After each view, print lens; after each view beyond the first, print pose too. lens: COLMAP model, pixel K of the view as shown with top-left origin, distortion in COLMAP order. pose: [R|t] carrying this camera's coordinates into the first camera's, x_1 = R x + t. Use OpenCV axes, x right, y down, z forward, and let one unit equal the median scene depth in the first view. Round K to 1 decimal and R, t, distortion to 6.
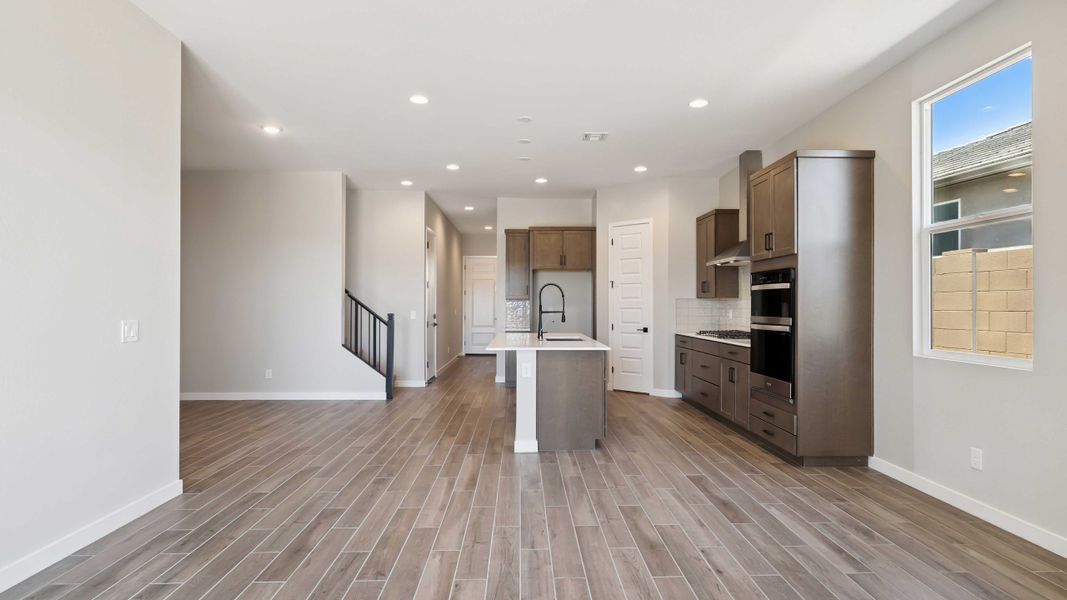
lens RADIAL K [[536.8, 0, 533.5], [0, 536.8, 300.0], [0, 0, 1]] dist [-0.000639, -0.000270]
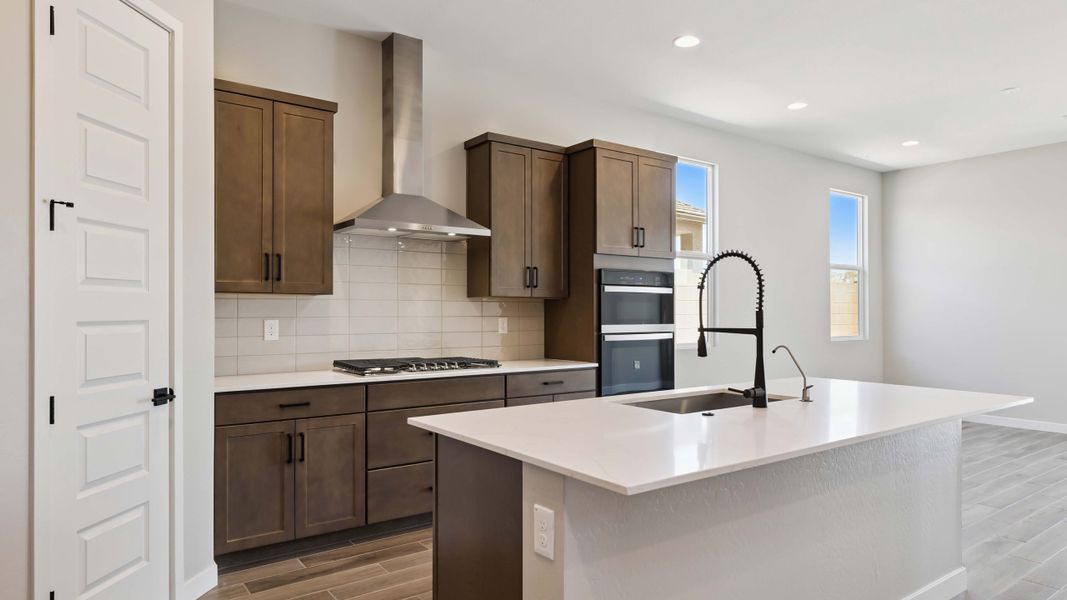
lens RADIAL K [[637.6, 0, 532.3], [0, 637.6, 314.3], [0, 0, 1]] dist [-0.006663, -0.002055]
pose [[-0.565407, -0.006204, 0.824789, -0.291366], [-0.009857, 0.999951, 0.000764, 0.014845], [-0.824753, -0.007698, -0.565441, 1.622091]]
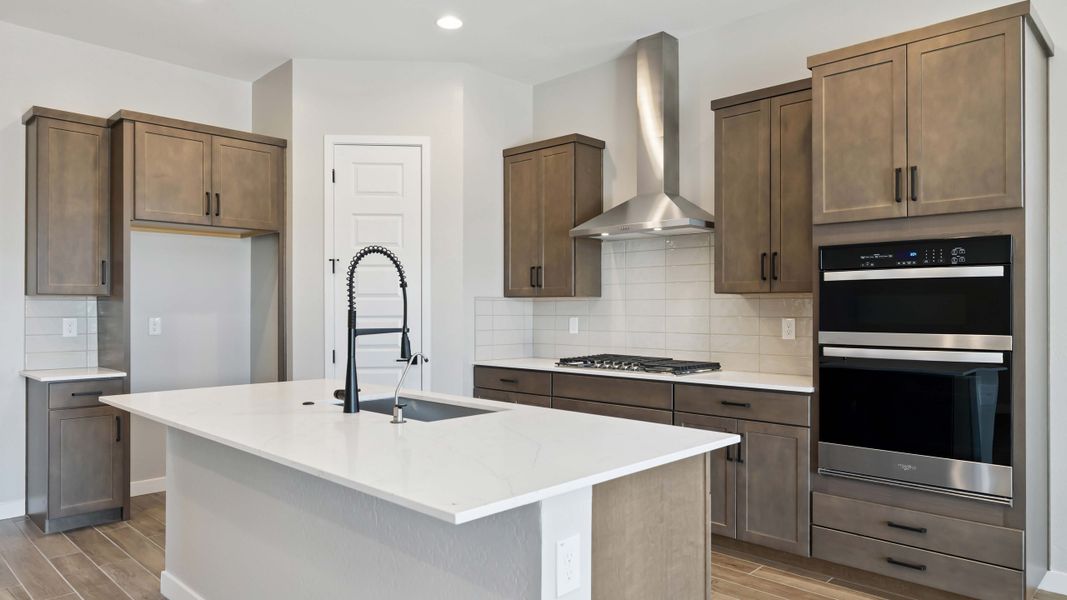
lens RADIAL K [[689.0, 0, 533.8], [0, 689.0, 302.1], [0, 0, 1]] dist [0.005207, 0.001242]
pose [[0.716386, 0.006589, 0.697673, -0.246660], [-0.005845, 0.999977, -0.003443, 0.006110], [-0.697679, -0.001611, 0.716408, 0.734308]]
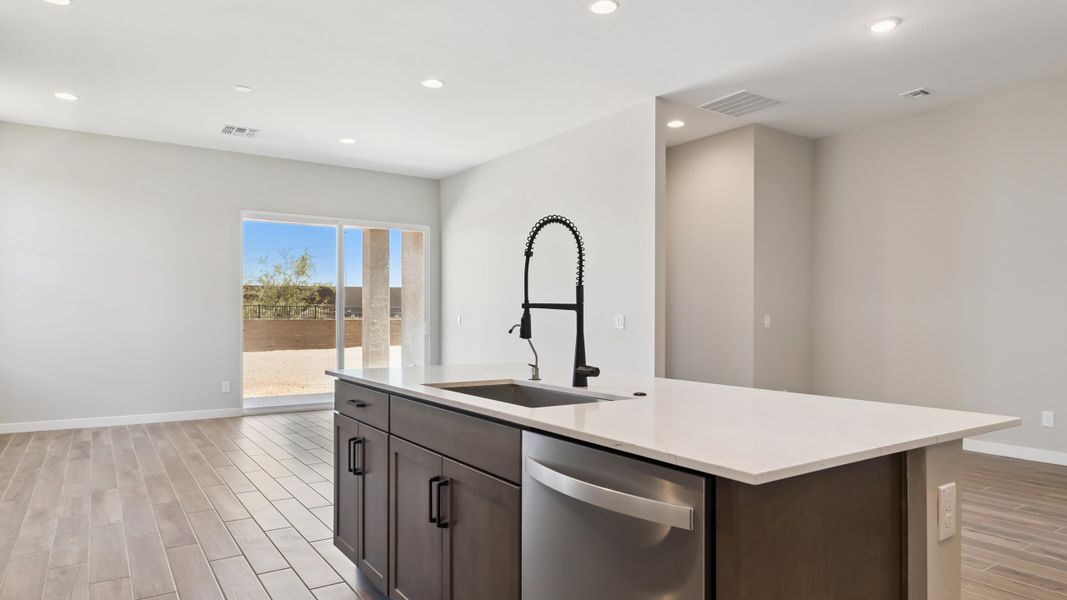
lens RADIAL K [[651.5, 0, 535.7], [0, 651.5, 316.9], [0, 0, 1]] dist [0.005557, 0.002022]
pose [[-0.839201, -0.003877, -0.543807, 0.308265], [0.000884, 0.999964, -0.008493, 0.038326], [0.543821, -0.007608, -0.839167, 1.589315]]
